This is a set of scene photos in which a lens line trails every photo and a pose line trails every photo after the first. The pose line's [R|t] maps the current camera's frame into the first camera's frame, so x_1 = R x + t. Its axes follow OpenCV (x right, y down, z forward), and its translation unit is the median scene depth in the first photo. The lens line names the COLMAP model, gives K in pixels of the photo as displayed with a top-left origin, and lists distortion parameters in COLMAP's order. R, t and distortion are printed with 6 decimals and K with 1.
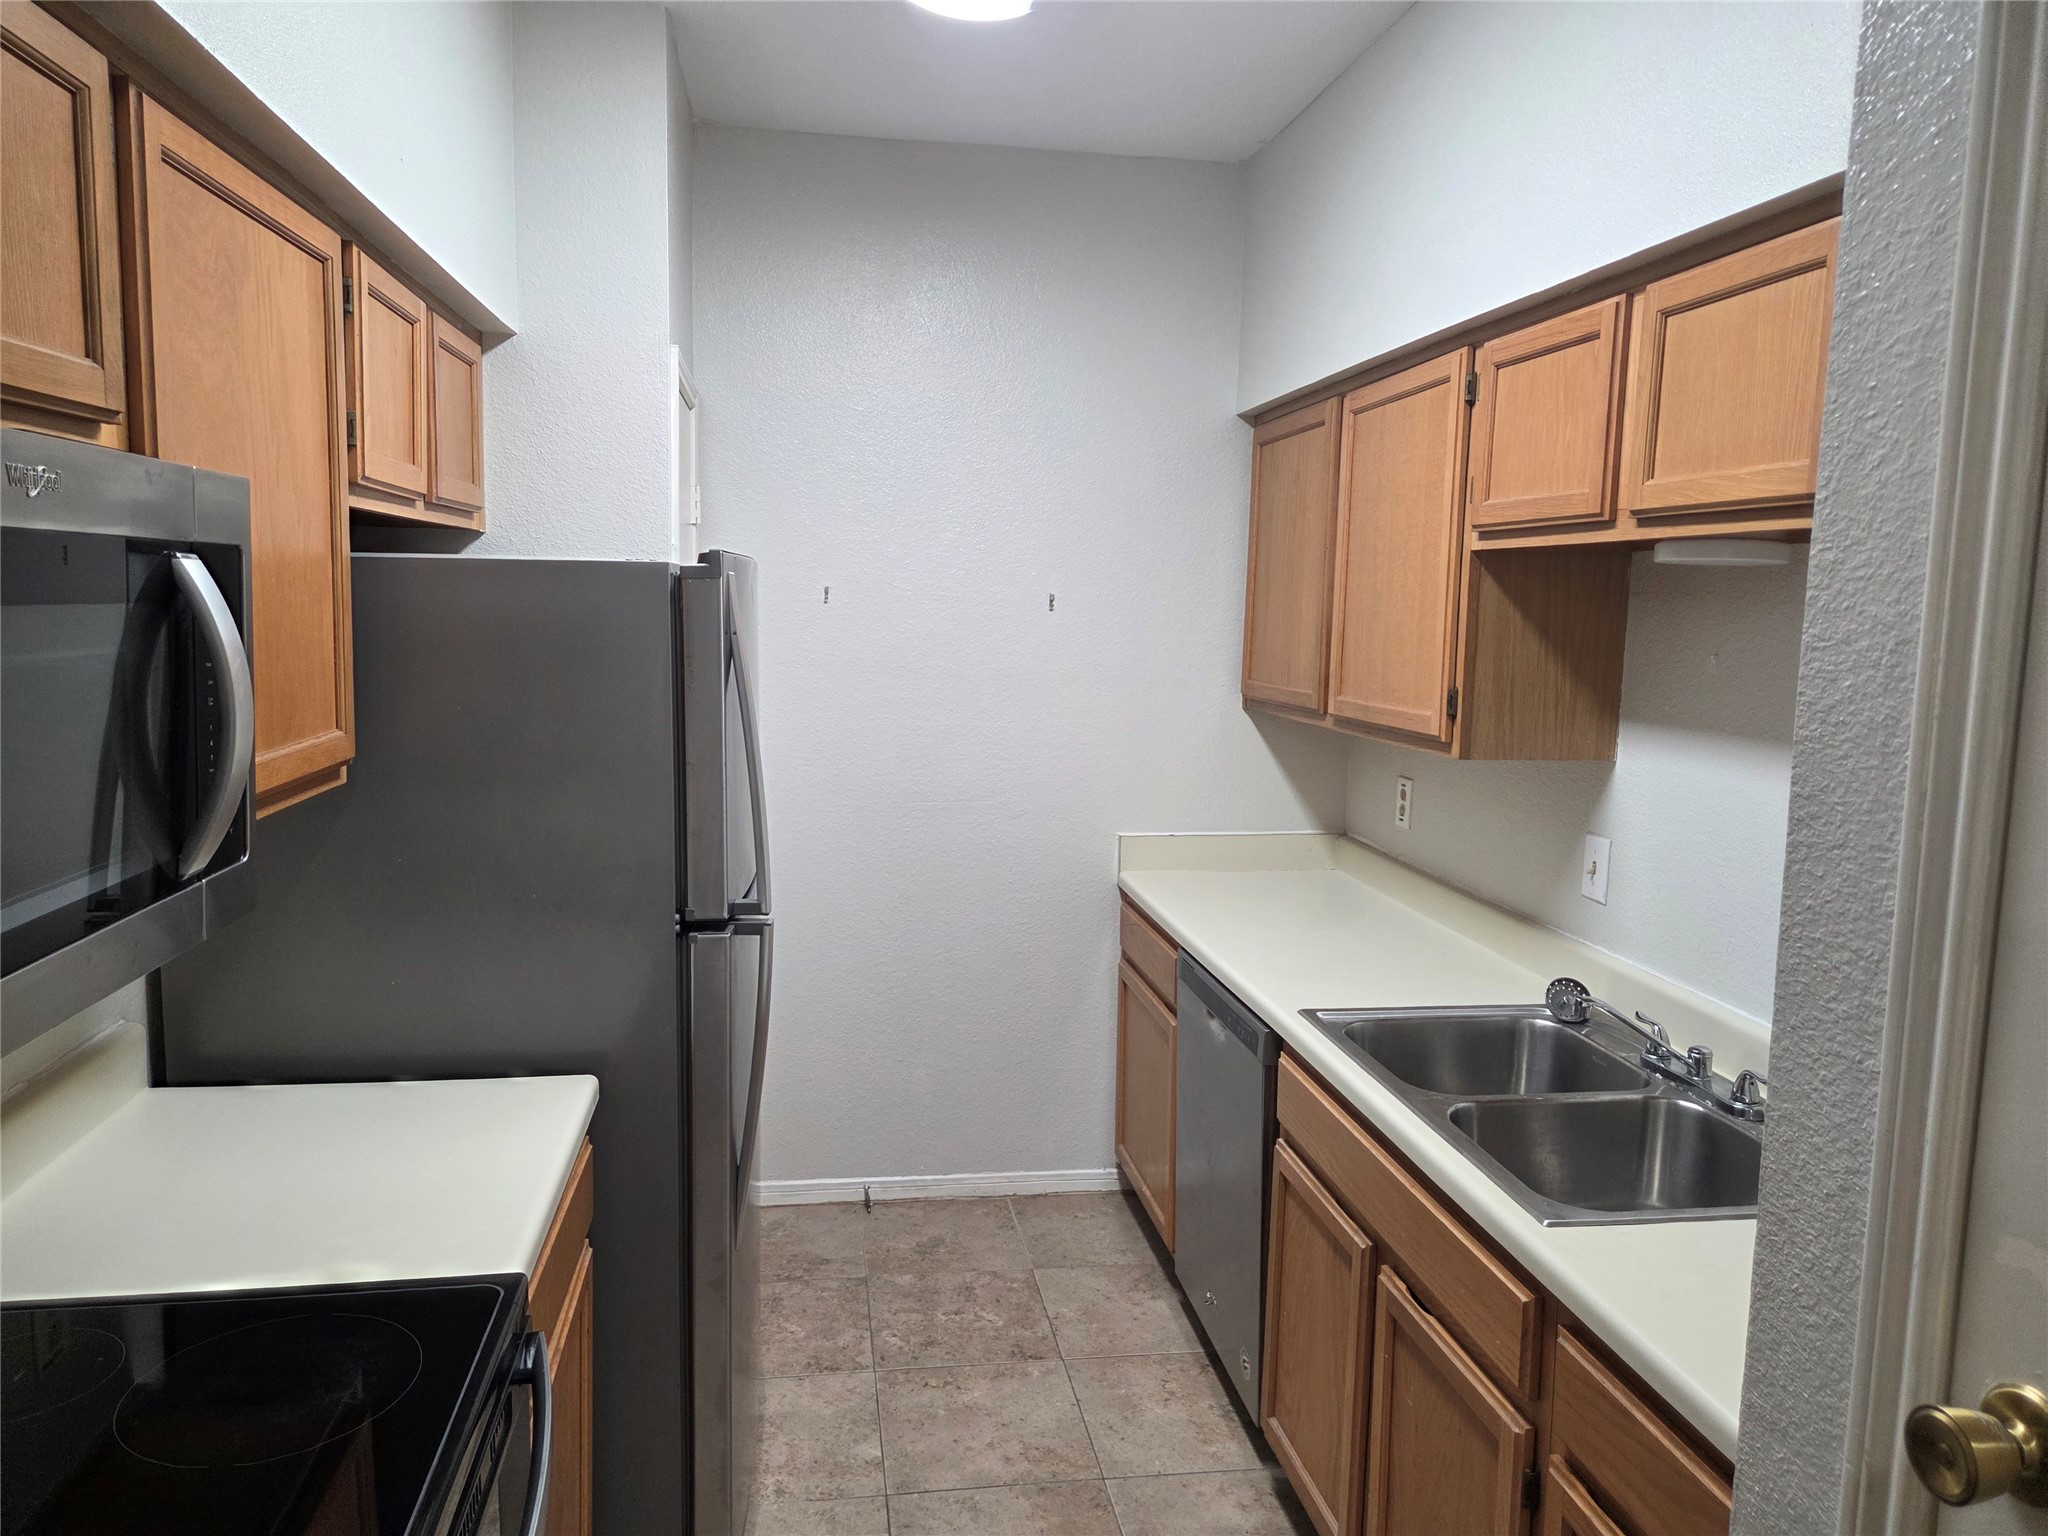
lens RADIAL K [[1373.7, 0, 1024.7], [0, 1373.7, 750.1], [0, 0, 1]] dist [0.091476, -0.083200]
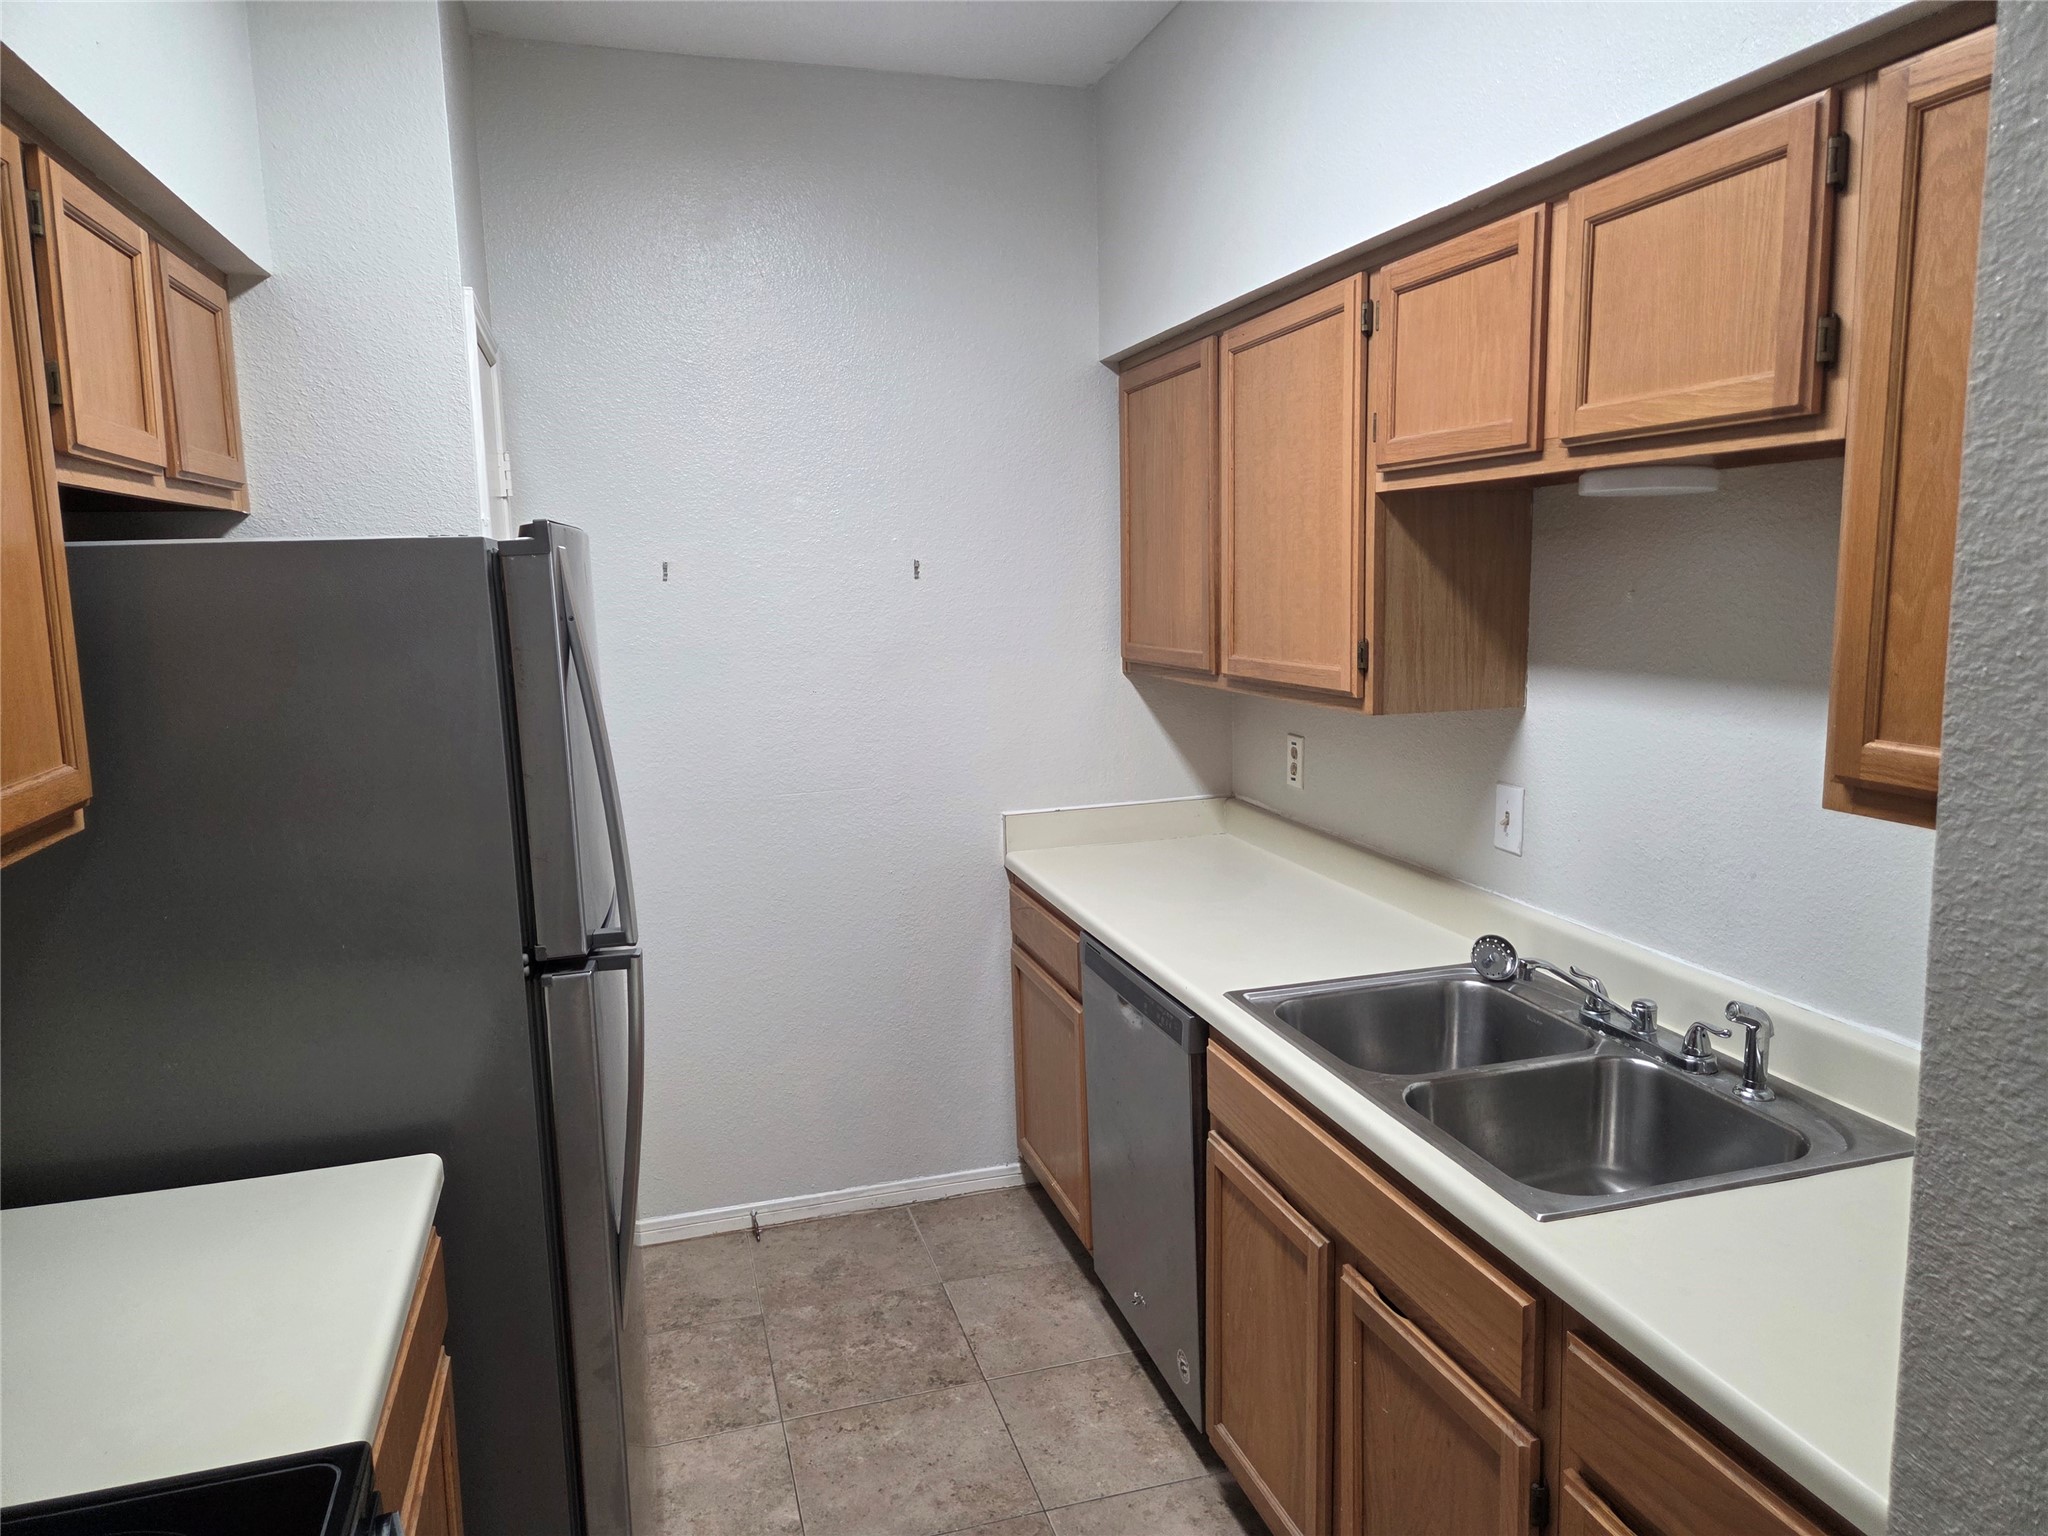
lens RADIAL K [[1378.0, 0, 1054.8], [0, 1378.0, 761.6], [0, 0, 1]] dist [0.081491, -0.069922]
pose [[0.989041, -0.063760, 0.133163, -0.033402], [0.059643, 0.997617, 0.034686, -0.008414], [-0.135057, -0.026364, 0.990487, 0.103447]]
